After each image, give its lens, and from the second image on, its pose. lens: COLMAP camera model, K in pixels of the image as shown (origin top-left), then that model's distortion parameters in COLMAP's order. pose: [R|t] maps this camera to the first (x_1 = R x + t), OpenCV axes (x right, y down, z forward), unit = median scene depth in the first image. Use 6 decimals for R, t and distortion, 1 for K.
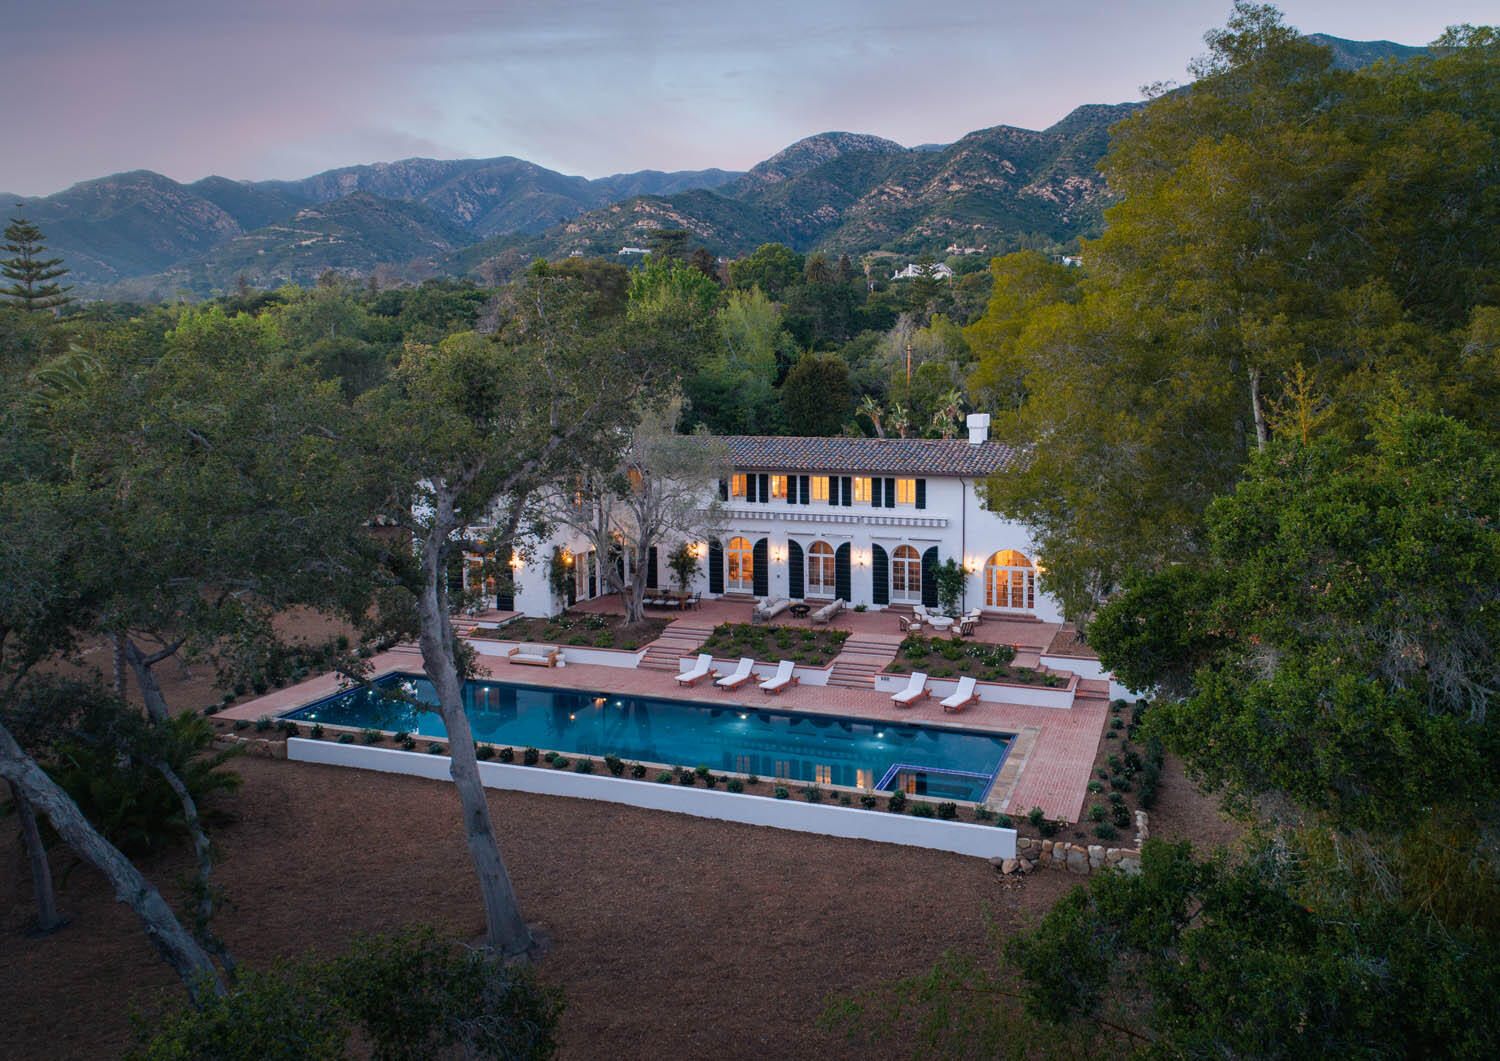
lens RADIAL K [[1192.3, 0, 749.6], [0, 1192.3, 525.4], [0, 0, 1]] dist [0.040791, -0.000177]
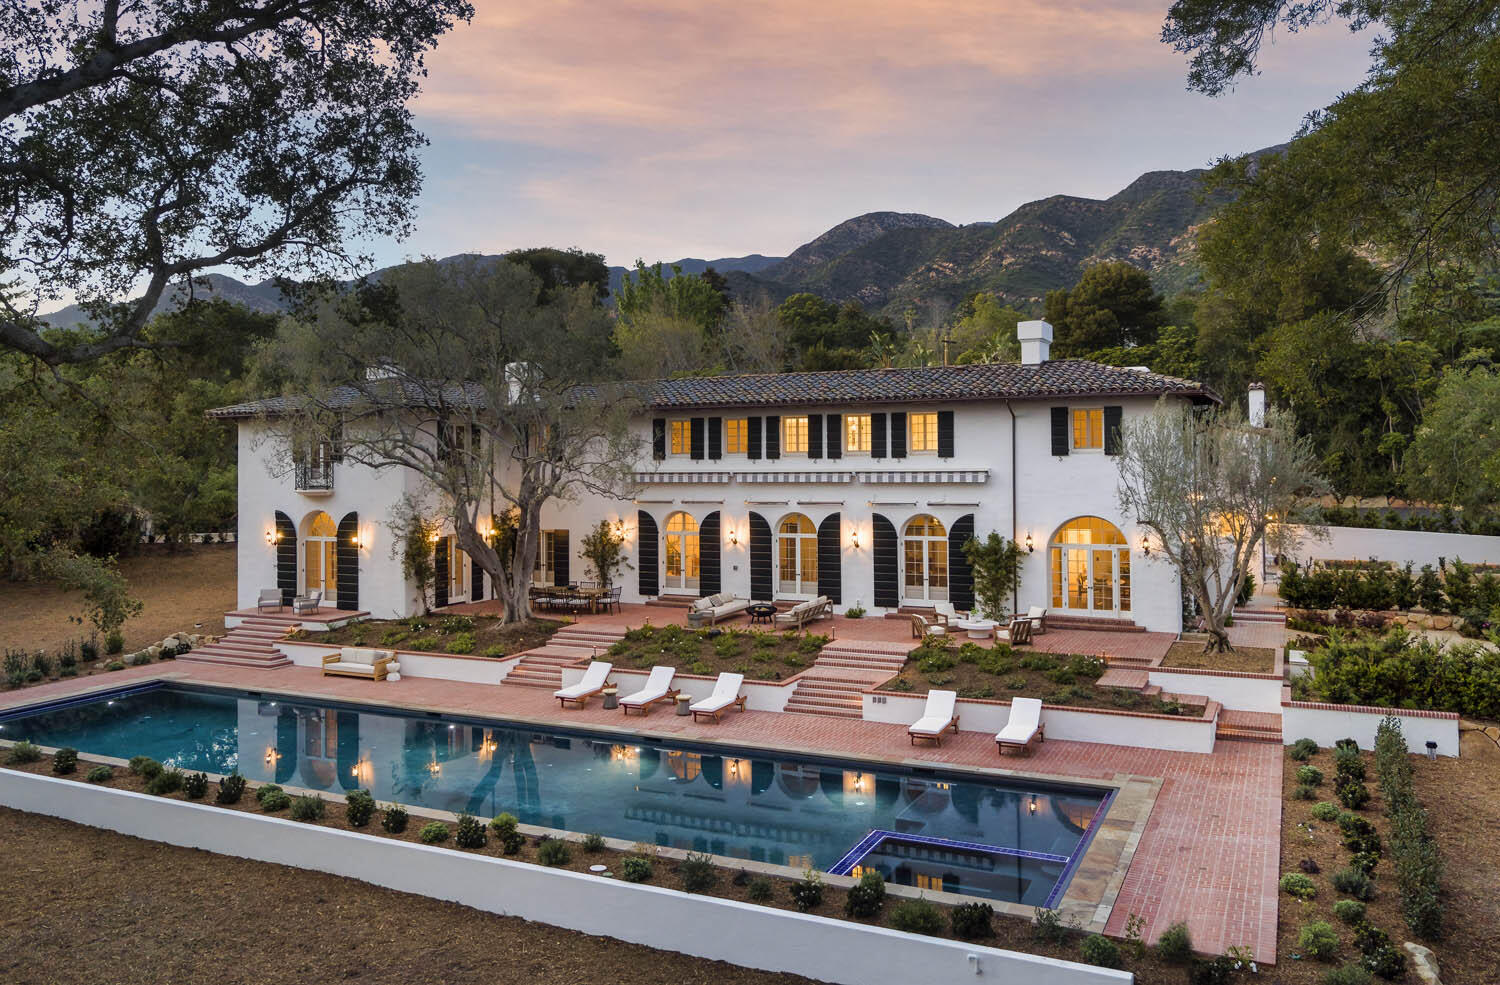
lens RADIAL K [[1206.4, 0, 638.6], [0, 1206.4, 495.4], [0, 0, 1]] dist [0.002086, 0.006157]
pose [[0.991231, 0.006480, -0.131983, 0.066260], [-0.021287, 0.993582, -0.111092, 0.087689], [0.130416, 0.112927, 0.985007, 0.342133]]
